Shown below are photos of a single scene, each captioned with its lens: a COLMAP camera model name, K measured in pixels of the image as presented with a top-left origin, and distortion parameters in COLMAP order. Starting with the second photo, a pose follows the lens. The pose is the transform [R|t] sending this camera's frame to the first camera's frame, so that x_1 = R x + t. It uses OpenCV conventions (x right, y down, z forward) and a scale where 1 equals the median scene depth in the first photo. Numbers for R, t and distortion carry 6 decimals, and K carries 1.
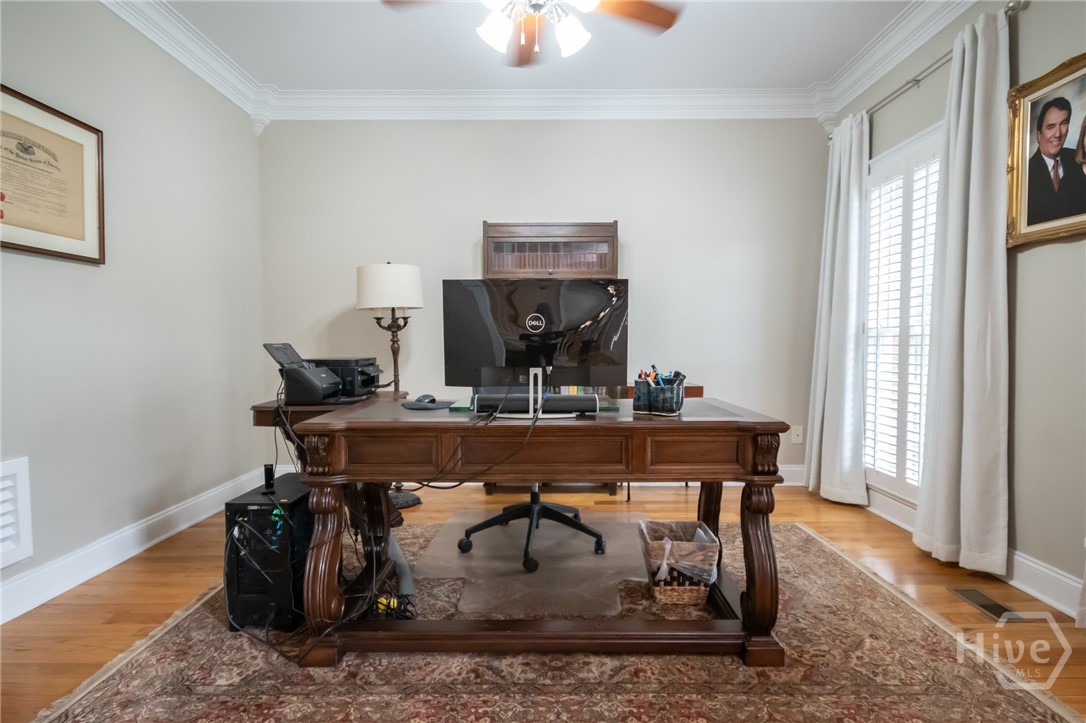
lens RADIAL K [[577.5, 0, 539.5], [0, 577.5, 360.9], [0, 0, 1]] dist [-0.004082, 0.000412]
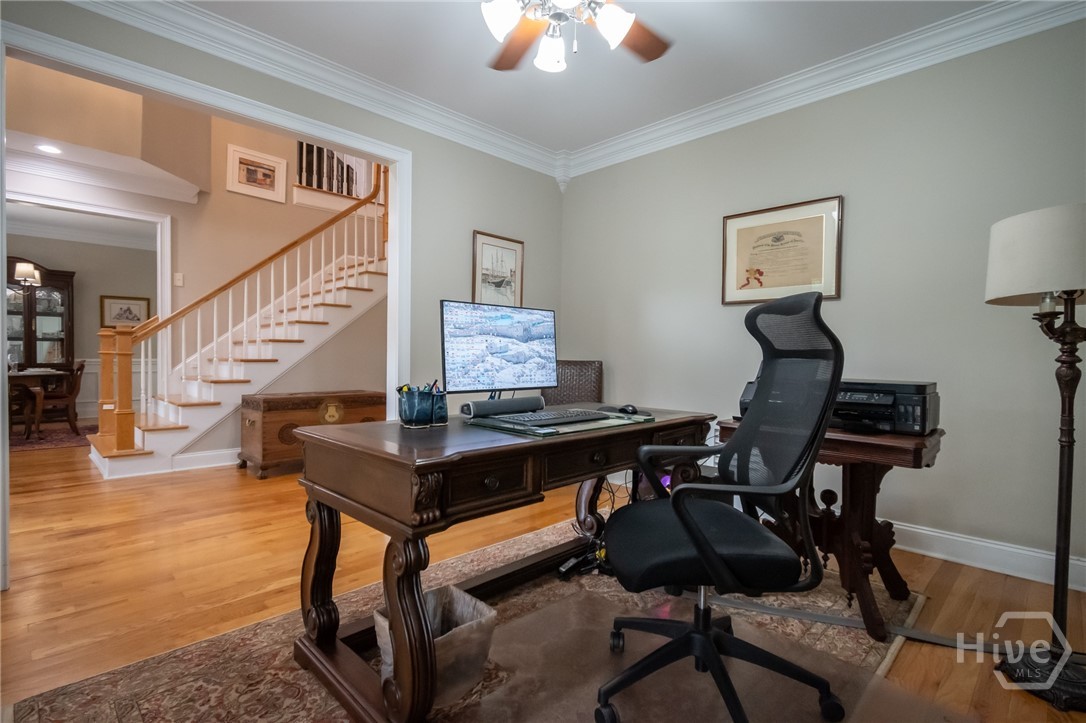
lens RADIAL K [[519.7, 0, 538.8], [0, 519.7, 360.2], [0, 0, 1]] dist [0.000544, 0.000096]
pose [[-0.705006, 0.003257, -0.709194, 0.608575], [-0.033435, 0.998725, 0.037824, -0.058030], [0.708413, 0.050378, -0.703998, 1.528552]]
